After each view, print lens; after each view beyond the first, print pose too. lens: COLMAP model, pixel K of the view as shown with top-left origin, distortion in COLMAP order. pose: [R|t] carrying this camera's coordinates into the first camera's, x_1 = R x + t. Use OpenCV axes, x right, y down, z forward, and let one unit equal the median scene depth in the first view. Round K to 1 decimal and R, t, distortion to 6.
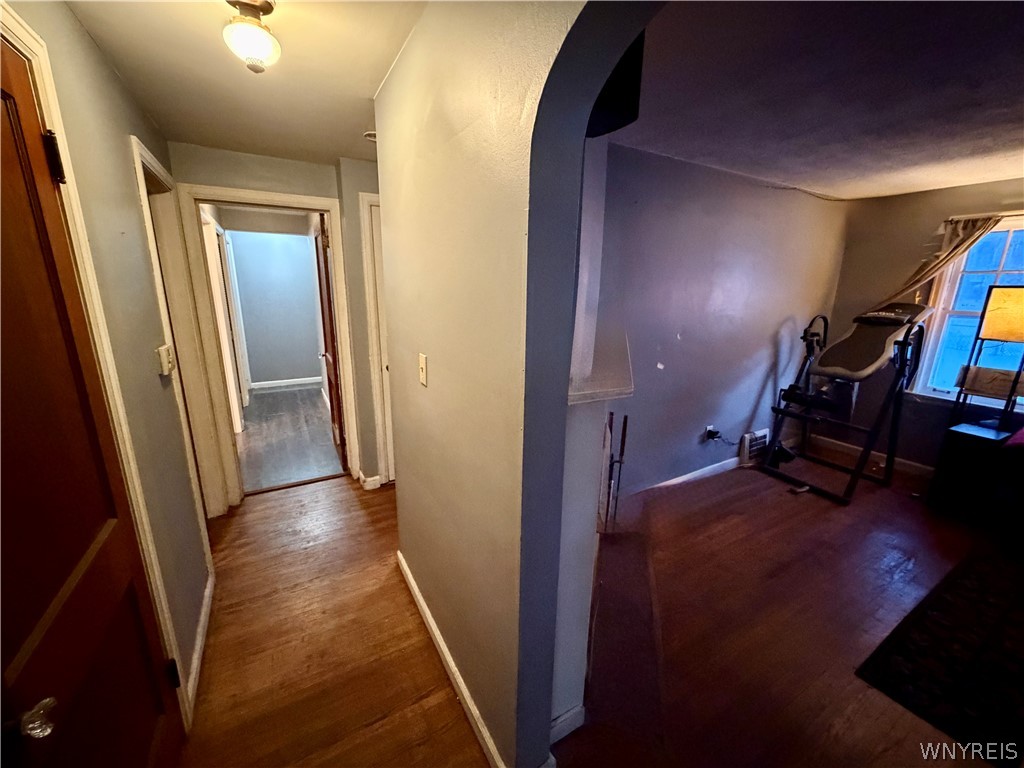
lens RADIAL K [[408.5, 0, 511.4], [0, 408.5, 386.3], [0, 0, 1]] dist [0.000257, -0.000340]
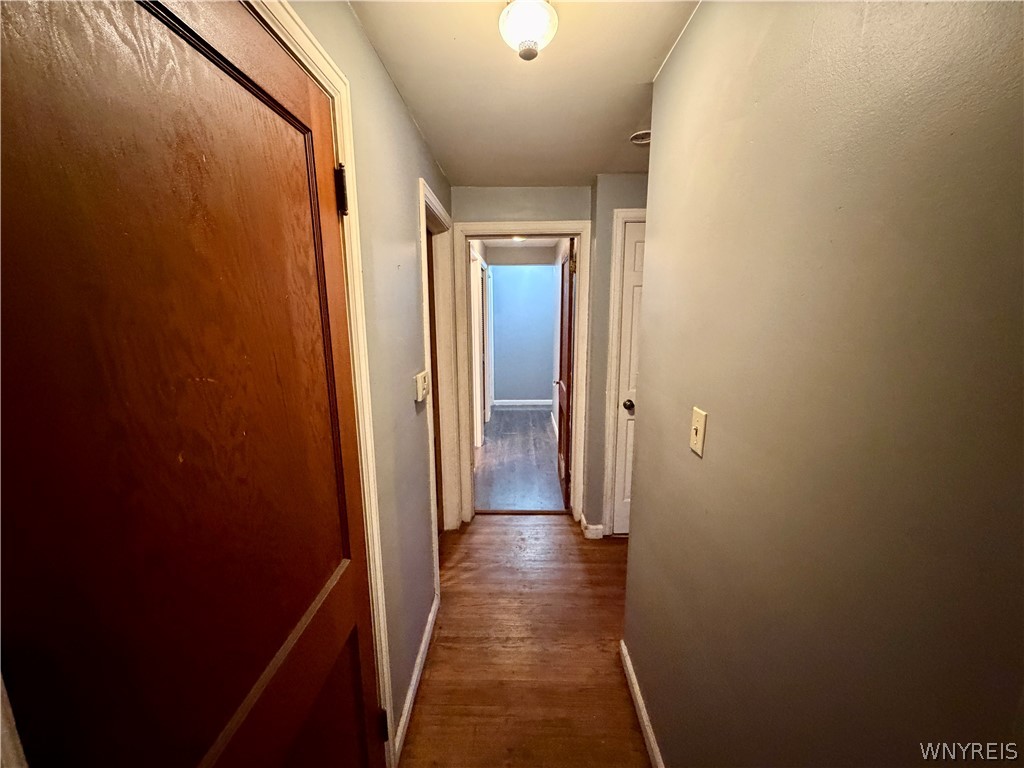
lens RADIAL K [[408.5, 0, 511.6], [0, 408.5, 385.1], [0, 0, 1]] dist [0.000257, -0.000340]
pose [[0.859267, 0.073509, -0.506217, -0.082234], [-0.105065, 0.993883, -0.034017, -0.035944], [0.500621, 0.082415, 0.861735, 0.142560]]
